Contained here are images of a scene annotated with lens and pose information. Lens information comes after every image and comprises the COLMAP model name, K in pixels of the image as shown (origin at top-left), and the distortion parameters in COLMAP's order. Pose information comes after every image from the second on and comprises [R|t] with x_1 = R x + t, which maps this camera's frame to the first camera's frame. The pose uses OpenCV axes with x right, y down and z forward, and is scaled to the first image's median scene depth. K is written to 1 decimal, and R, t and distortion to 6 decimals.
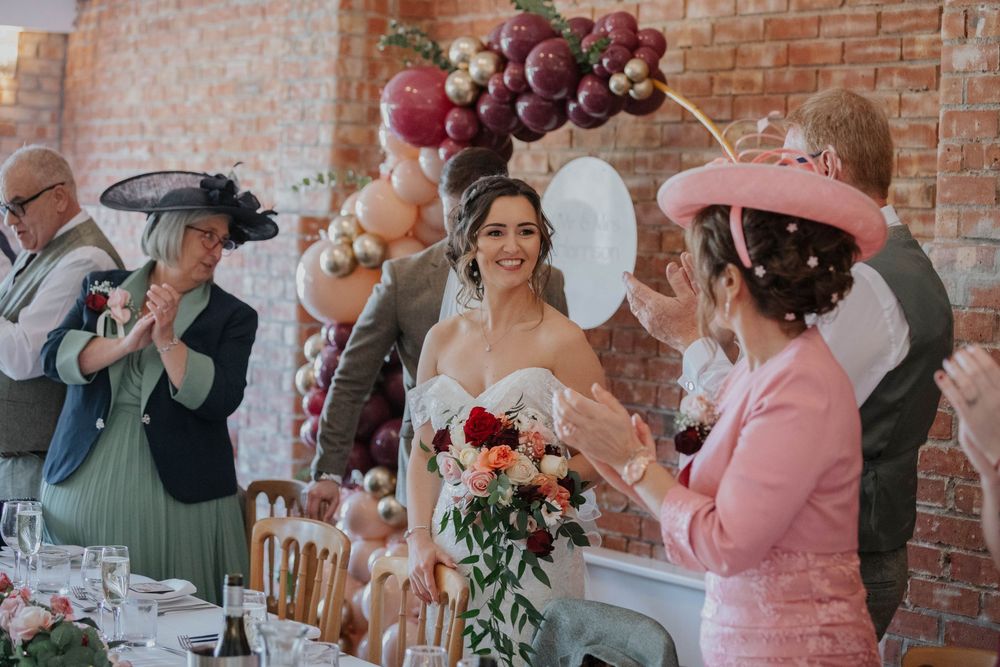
lens RADIAL K [[2101.1, 0, 502.6], [0, 2101.1, 332.8], [0, 0, 1]] dist [-0.202378, 0.000000]
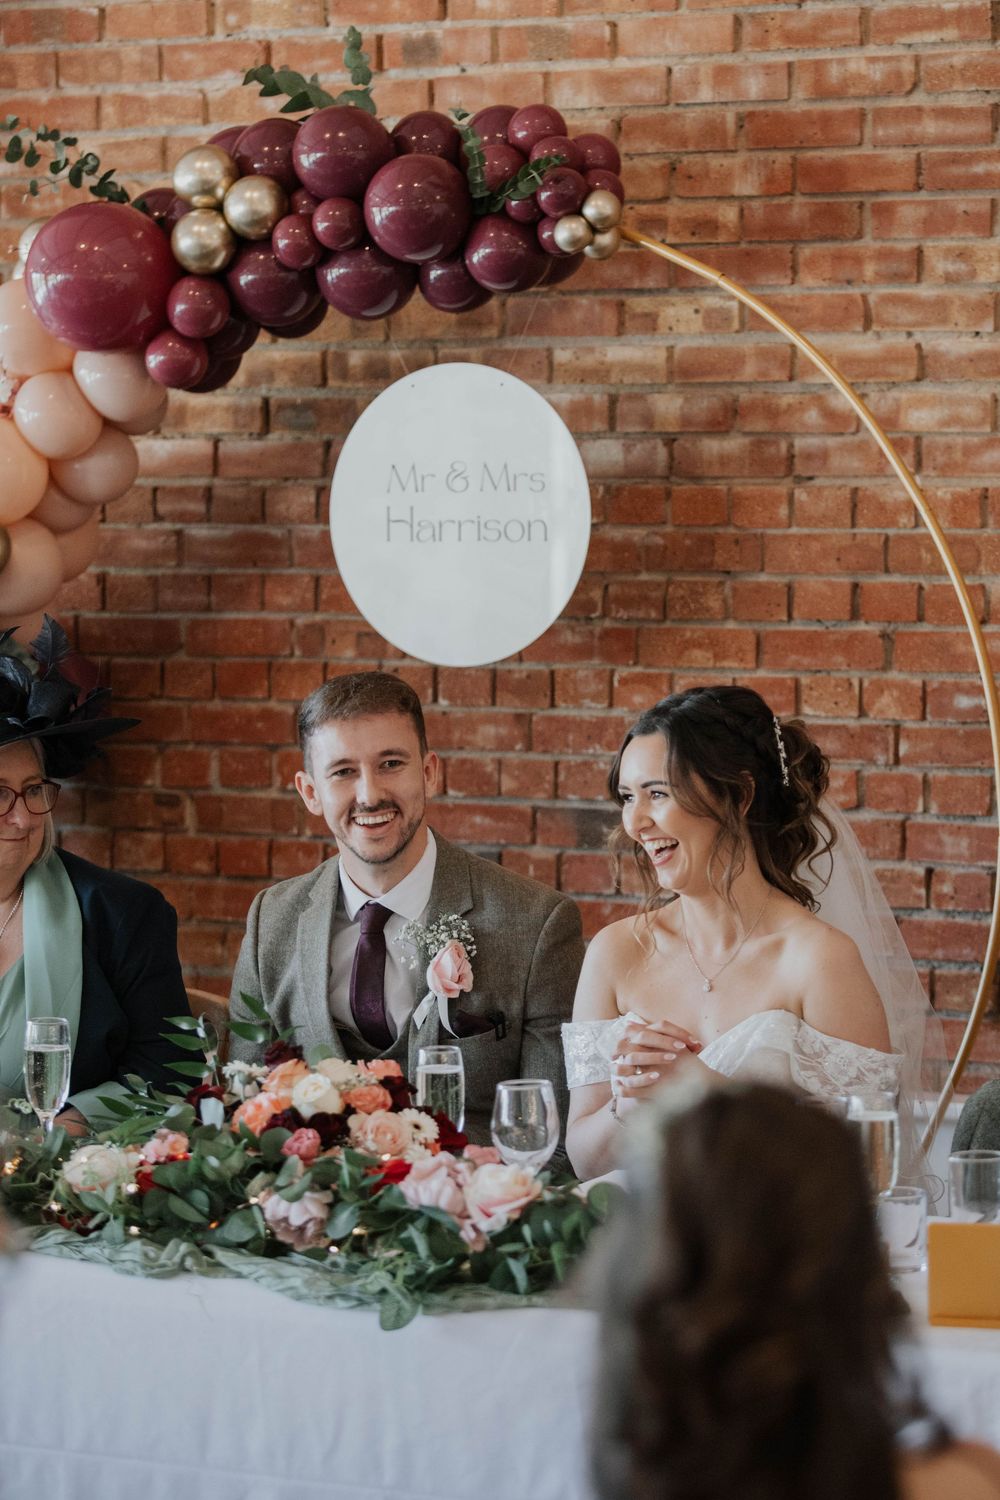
lens RADIAL K [[4516.9, 0, 544.5], [0, 4516.9, 679.5], [0, 0, 1]] dist [-0.063377, 0.000000]
pose [[0.903658, -0.060818, 0.423915, -0.498263], [0.060559, 0.998065, 0.014097, -0.015607], [-0.423952, 0.012933, 0.905592, -0.116662]]
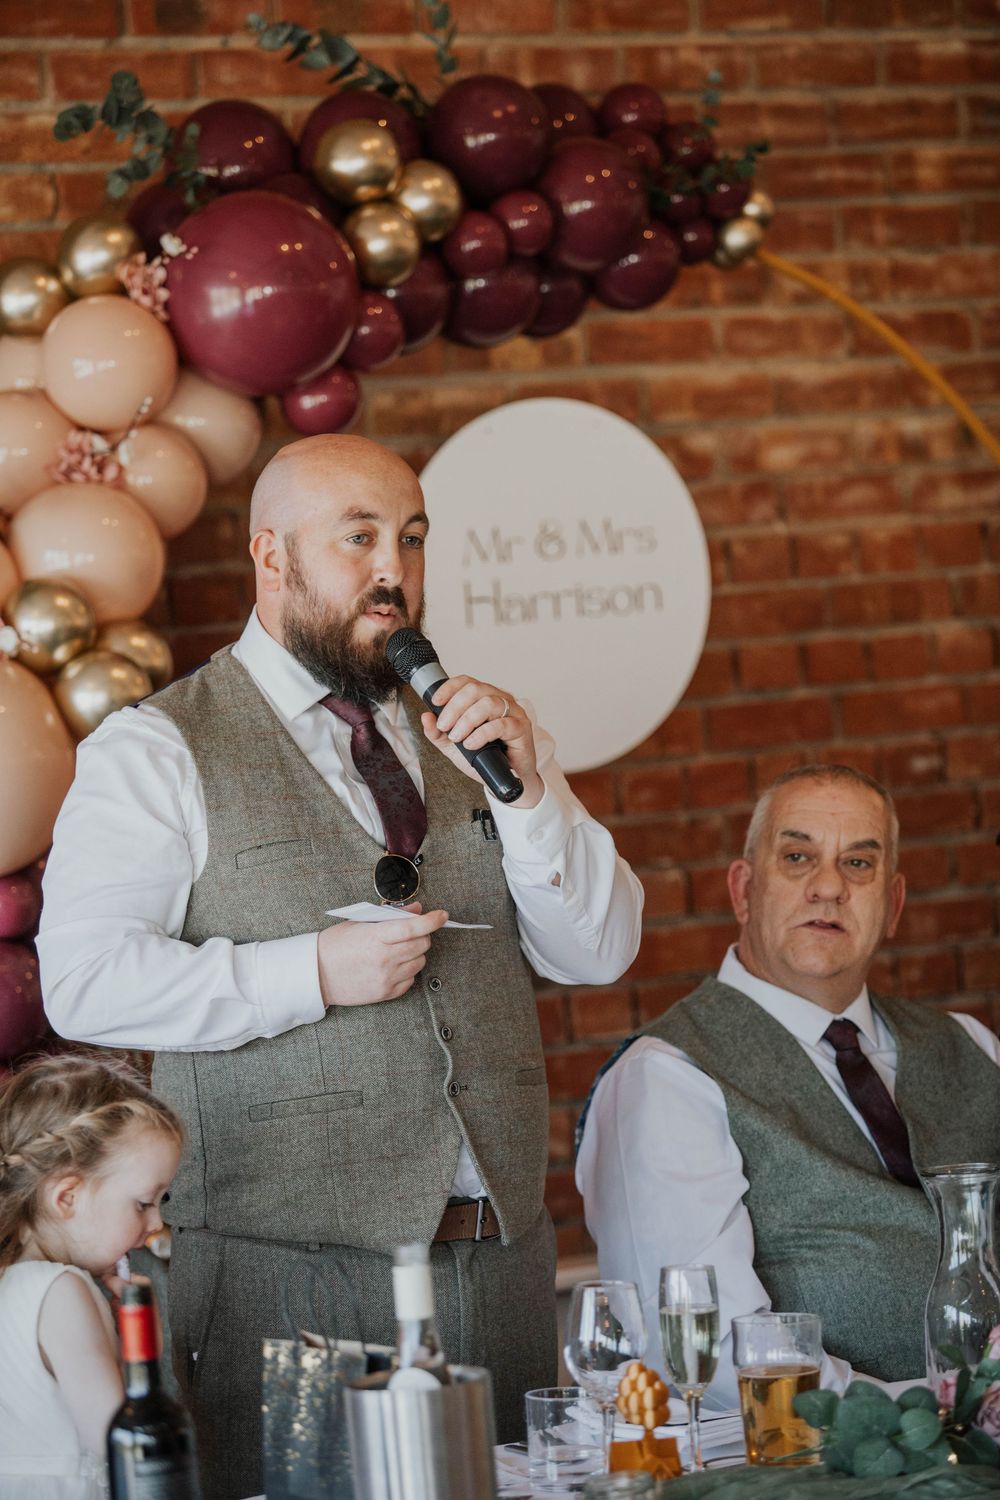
lens RADIAL K [[5721.1, 0, 499.6], [0, 5721.1, 750.6], [0, 0, 1]] dist [0.272465, 0.000000]
pose [[0.028799, -0.078576, 0.996492, -1.319384], [0.124771, 0.989391, 0.074411, -0.110854], [-0.991767, 0.122191, 0.038298, 1.055472]]
